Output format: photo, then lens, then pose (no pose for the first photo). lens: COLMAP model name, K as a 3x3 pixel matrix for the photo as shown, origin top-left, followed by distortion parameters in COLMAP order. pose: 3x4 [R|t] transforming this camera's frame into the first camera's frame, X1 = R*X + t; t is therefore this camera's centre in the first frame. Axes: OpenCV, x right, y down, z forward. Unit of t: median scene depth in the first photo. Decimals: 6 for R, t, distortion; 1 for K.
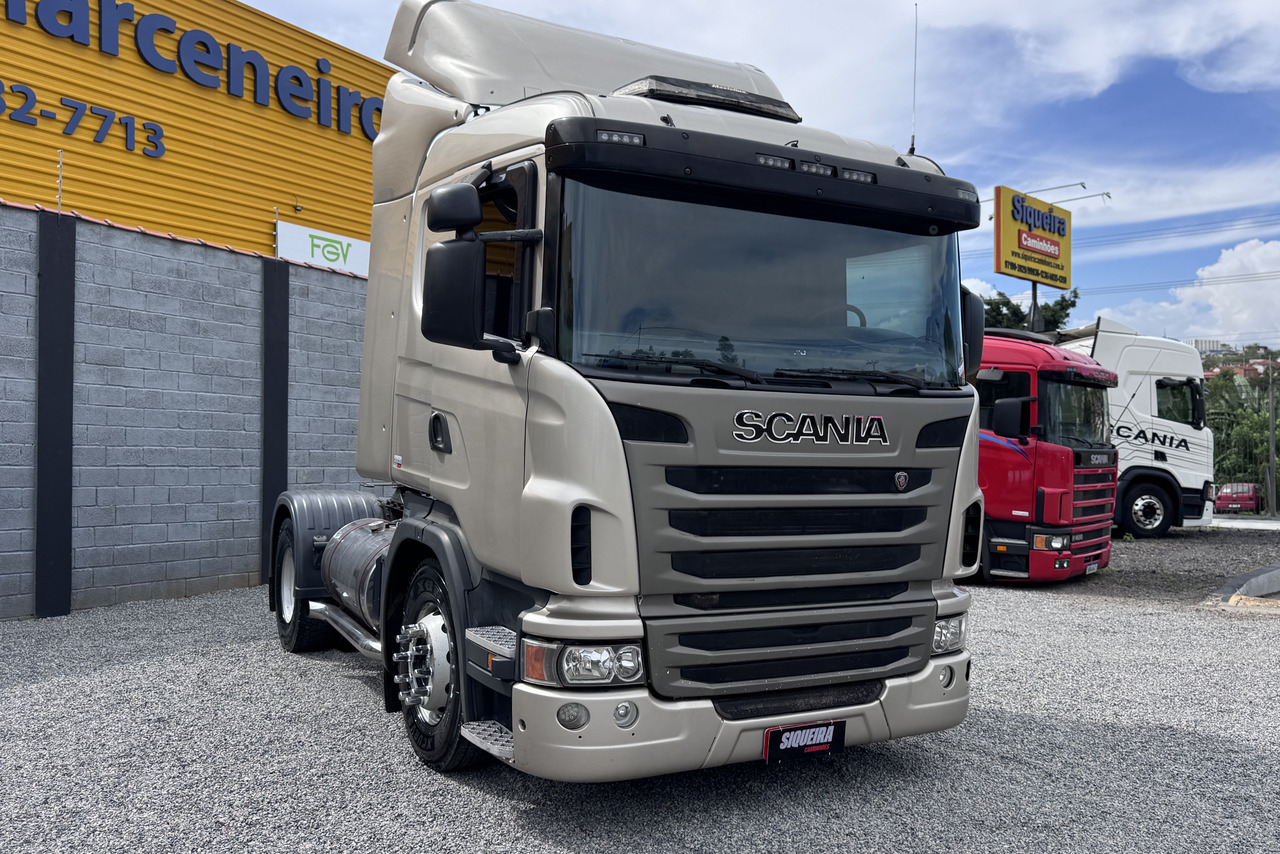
lens RADIAL K [[1124.5, 0, 640.0], [0, 1124.5, 427.0], [0, 0, 1]] dist [0.014556, -0.054154]
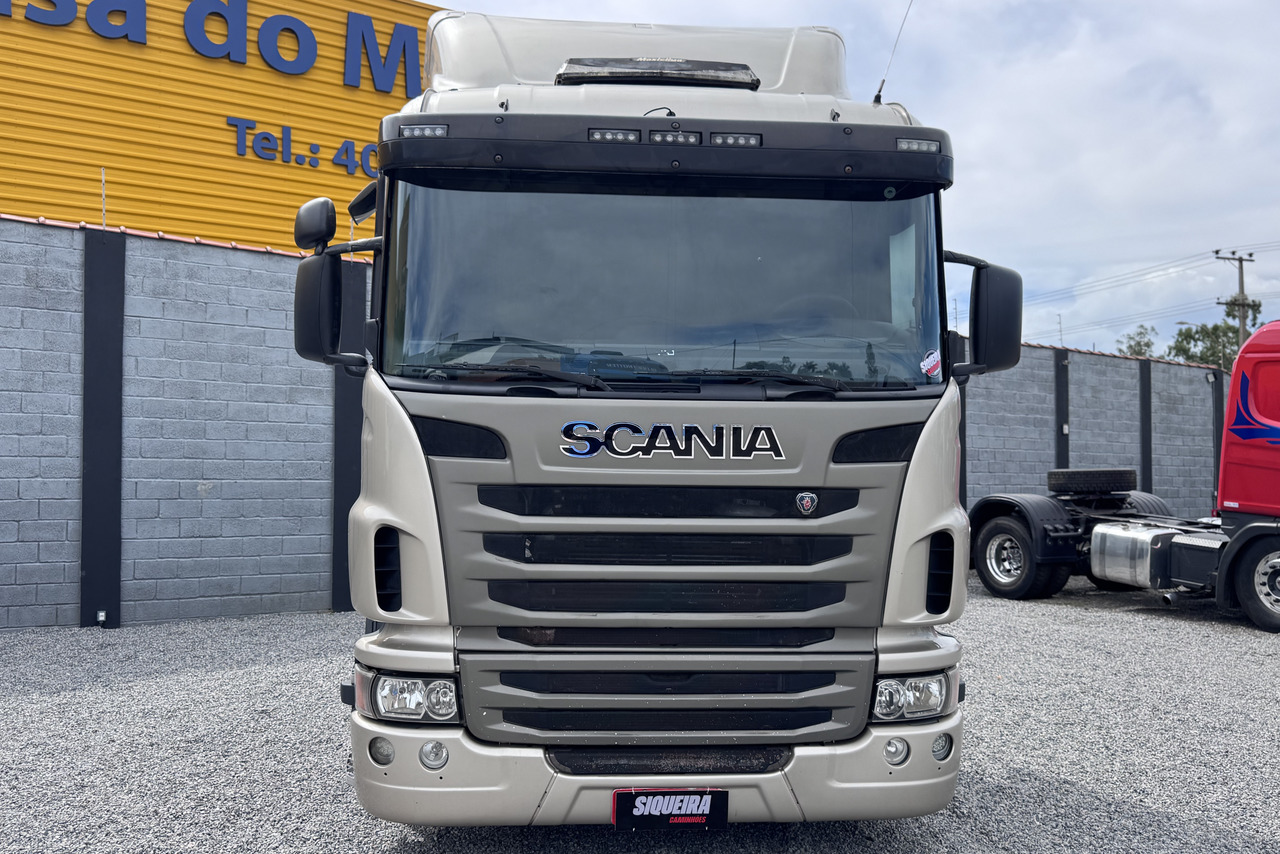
lens RADIAL K [[1062.3, 0, 640.0], [0, 1062.3, 427.0], [0, 0, 1]] dist [-0.000499, -0.042724]
pose [[0.902334, -0.021830, -0.430485, 0.477979], [0.011987, 0.999601, -0.025565, 0.011156], [0.430871, 0.017908, 0.902236, 0.263855]]
